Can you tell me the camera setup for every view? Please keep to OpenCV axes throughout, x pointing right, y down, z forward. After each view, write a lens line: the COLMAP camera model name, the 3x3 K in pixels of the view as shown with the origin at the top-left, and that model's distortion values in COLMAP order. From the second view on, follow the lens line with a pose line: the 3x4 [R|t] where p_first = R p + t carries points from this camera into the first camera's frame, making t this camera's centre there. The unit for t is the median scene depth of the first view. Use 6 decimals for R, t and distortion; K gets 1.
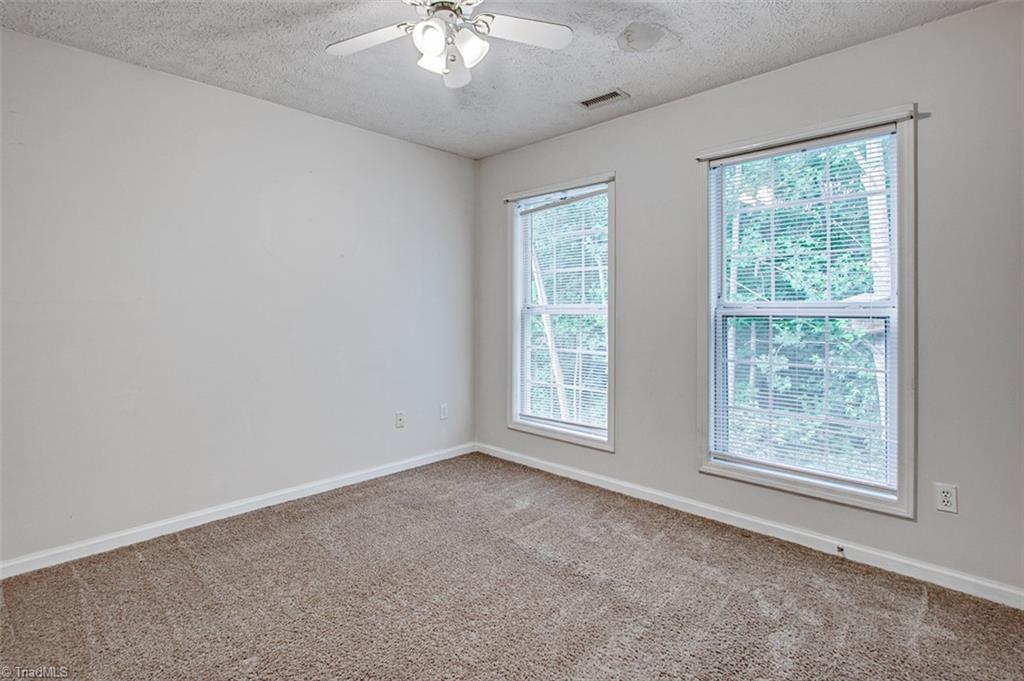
lens RADIAL K [[500.8, 0, 494.0], [0, 500.8, 300.2], [0, 0, 1]] dist [0.000593, 0.000684]
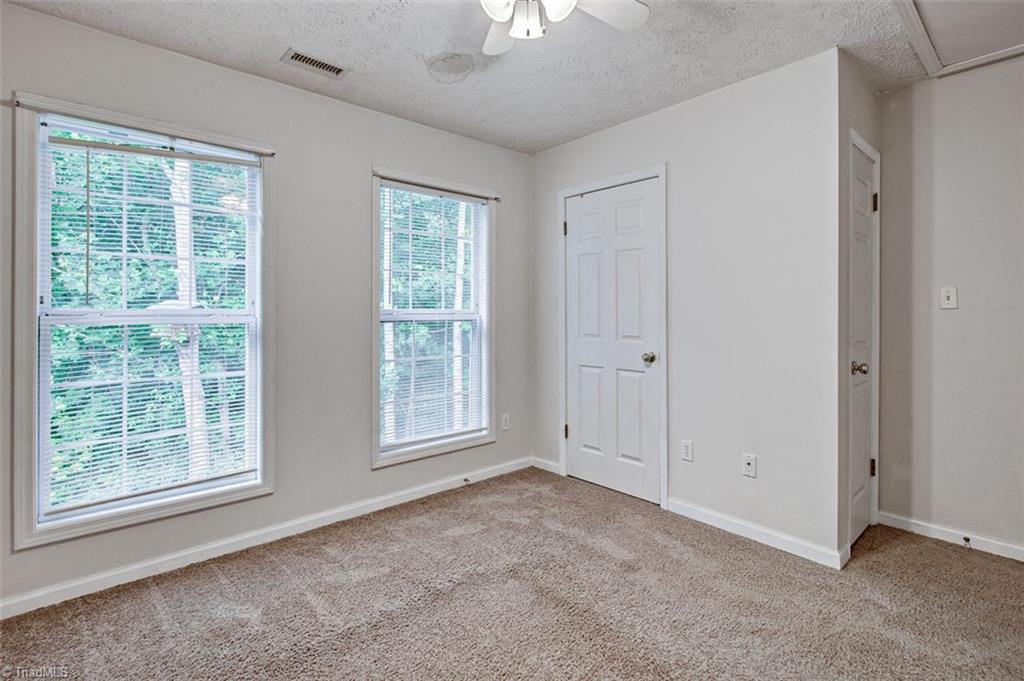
lens RADIAL K [[498.6, 0, 514.3], [0, 498.6, 310.2], [0, 0, 1]] dist [0.000921, 0.000276]
pose [[0.055094, 0.009975, 0.998431, -0.619851], [-0.012735, 0.999876, -0.009287, 0.012578], [-0.998400, -0.012203, 0.055214, 0.645831]]
